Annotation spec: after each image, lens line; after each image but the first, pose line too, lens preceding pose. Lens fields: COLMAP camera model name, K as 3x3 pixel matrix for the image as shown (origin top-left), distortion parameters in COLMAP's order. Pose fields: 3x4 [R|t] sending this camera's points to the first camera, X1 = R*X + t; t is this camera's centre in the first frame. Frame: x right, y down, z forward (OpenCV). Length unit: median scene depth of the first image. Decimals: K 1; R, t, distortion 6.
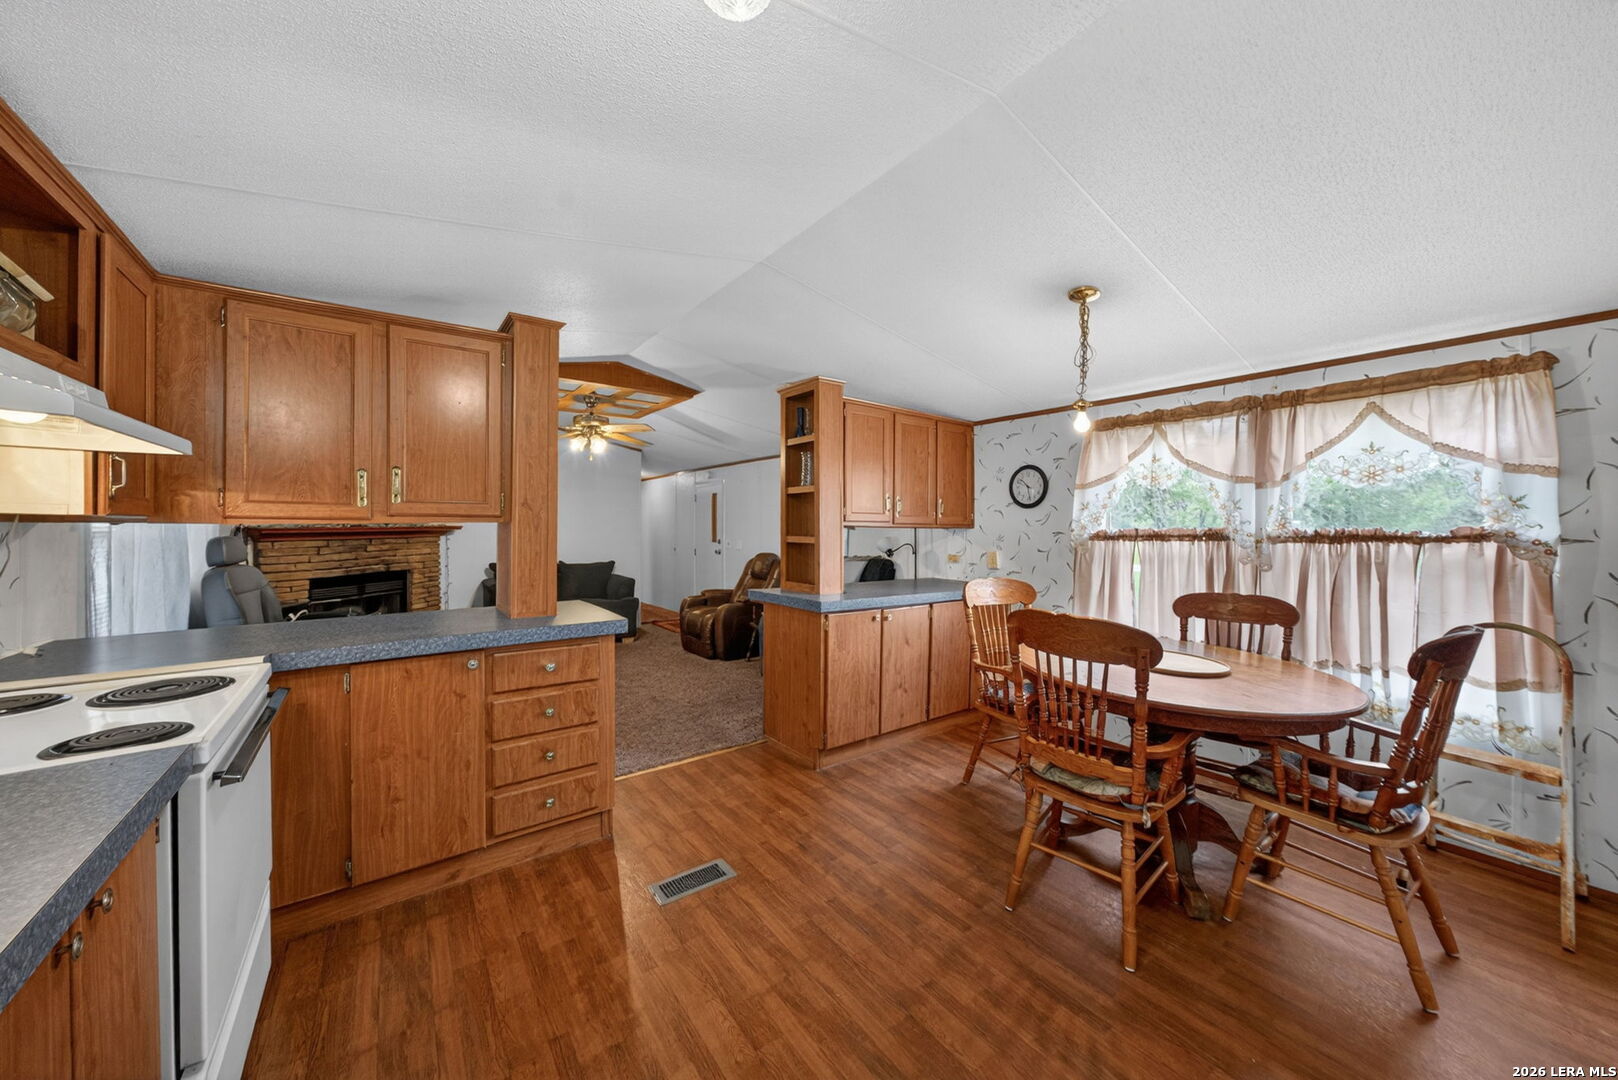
lens RADIAL K [[571.3, 0, 797.0], [0, 571.3, 529.8], [0, 0, 1]] dist [-0.013910, 0.000175]
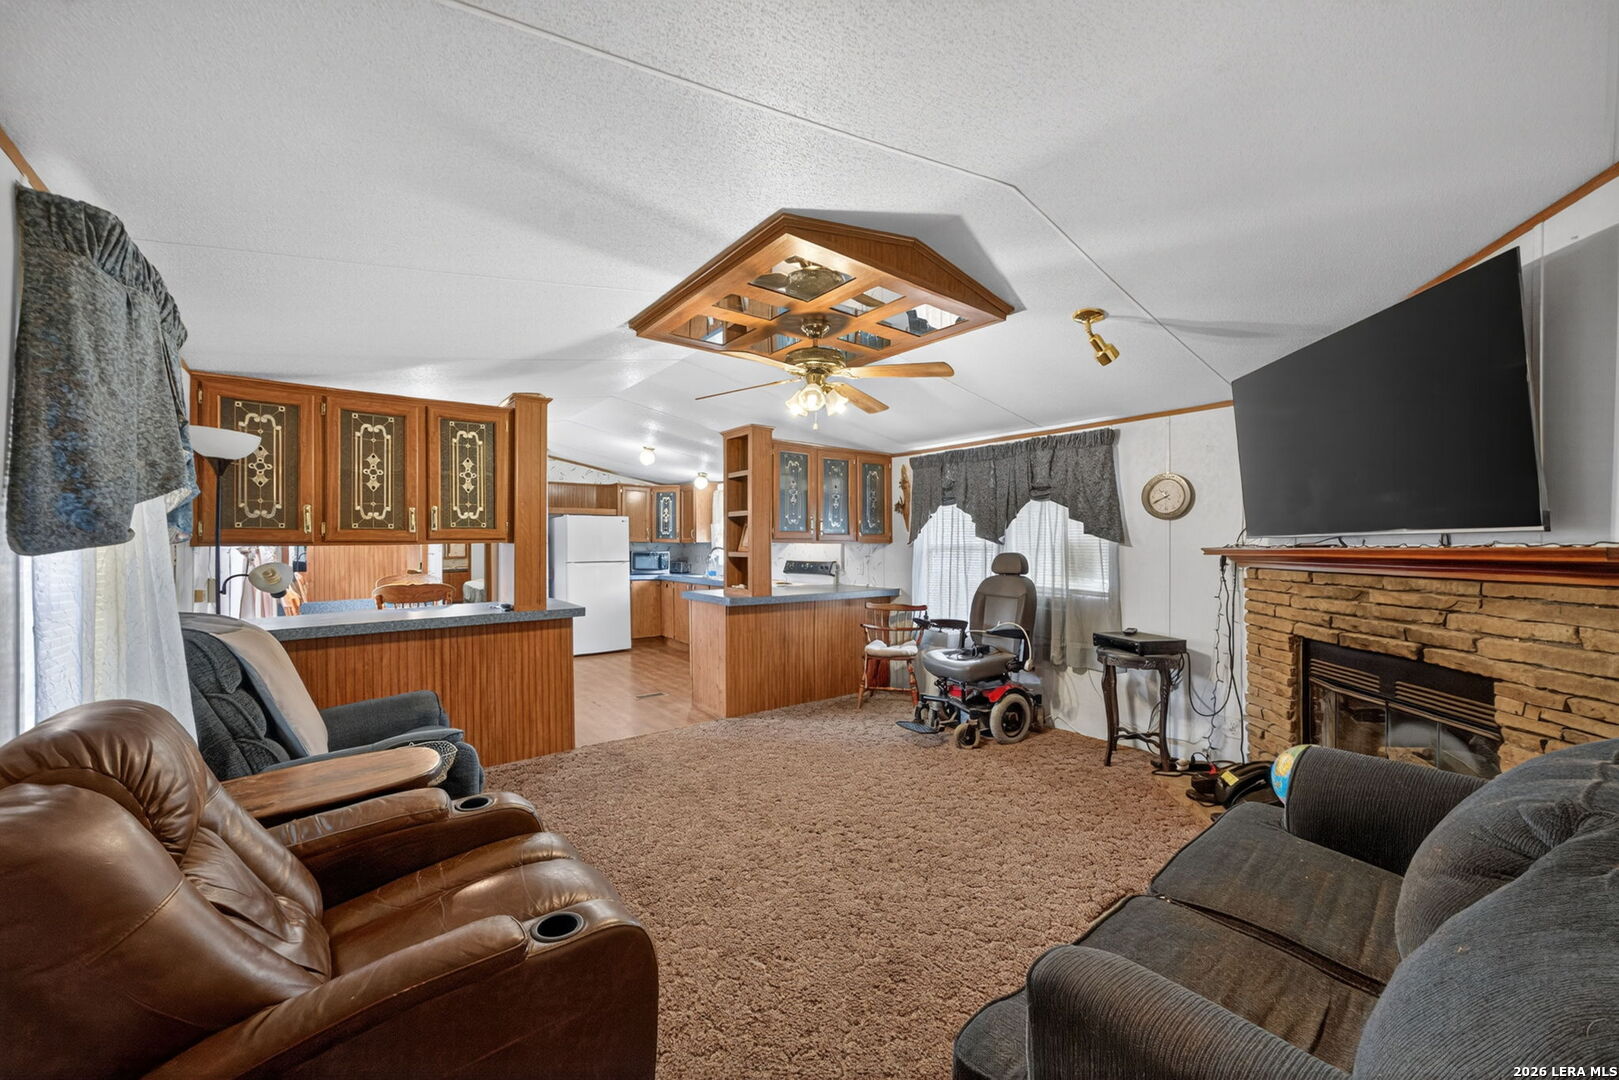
lens RADIAL K [[571.7, 0, 804.2], [0, 571.7, 542.3], [0, 0, 1]] dist [-0.013910, 0.000175]
pose [[-0.999994, -0.003106, -0.001256, -0.322334], [-0.003107, 0.999994, 0.001183, -0.009725], [0.001253, 0.001187, -0.999999, 1.522580]]
